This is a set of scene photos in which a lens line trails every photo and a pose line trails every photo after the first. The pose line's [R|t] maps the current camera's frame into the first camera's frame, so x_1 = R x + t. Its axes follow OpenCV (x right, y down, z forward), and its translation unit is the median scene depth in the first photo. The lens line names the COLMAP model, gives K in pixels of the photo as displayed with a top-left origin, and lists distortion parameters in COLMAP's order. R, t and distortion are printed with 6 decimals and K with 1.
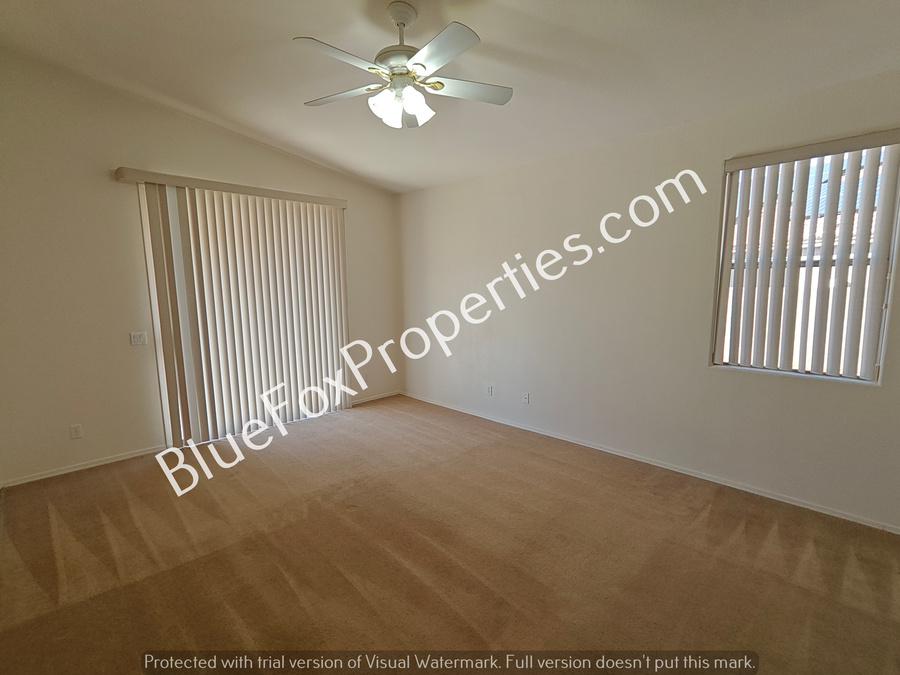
lens RADIAL K [[431.1, 0, 450.9], [0, 431.1, 338.9], [0, 0, 1]] dist [0.000765, 0.000853]
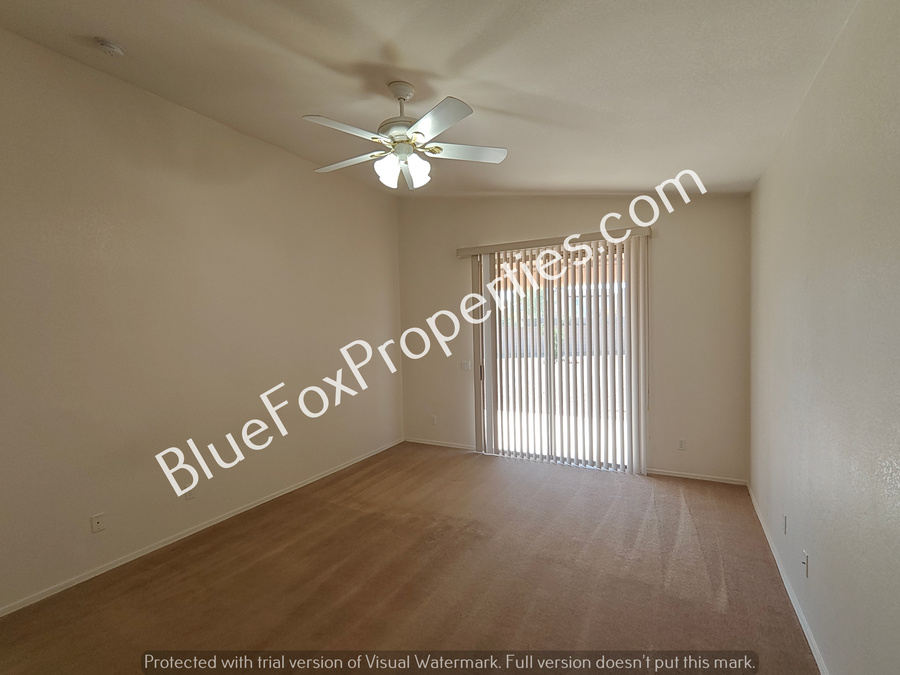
lens RADIAL K [[431.1, 0, 450.1], [0, 431.1, 340.7], [0, 0, 1]] dist [0.000765, 0.000853]
pose [[0.273057, 0.033242, -0.961423, 0.609694], [-0.104297, 0.994535, 0.004765, -0.081555], [0.956327, 0.098972, 0.275031, 0.545246]]
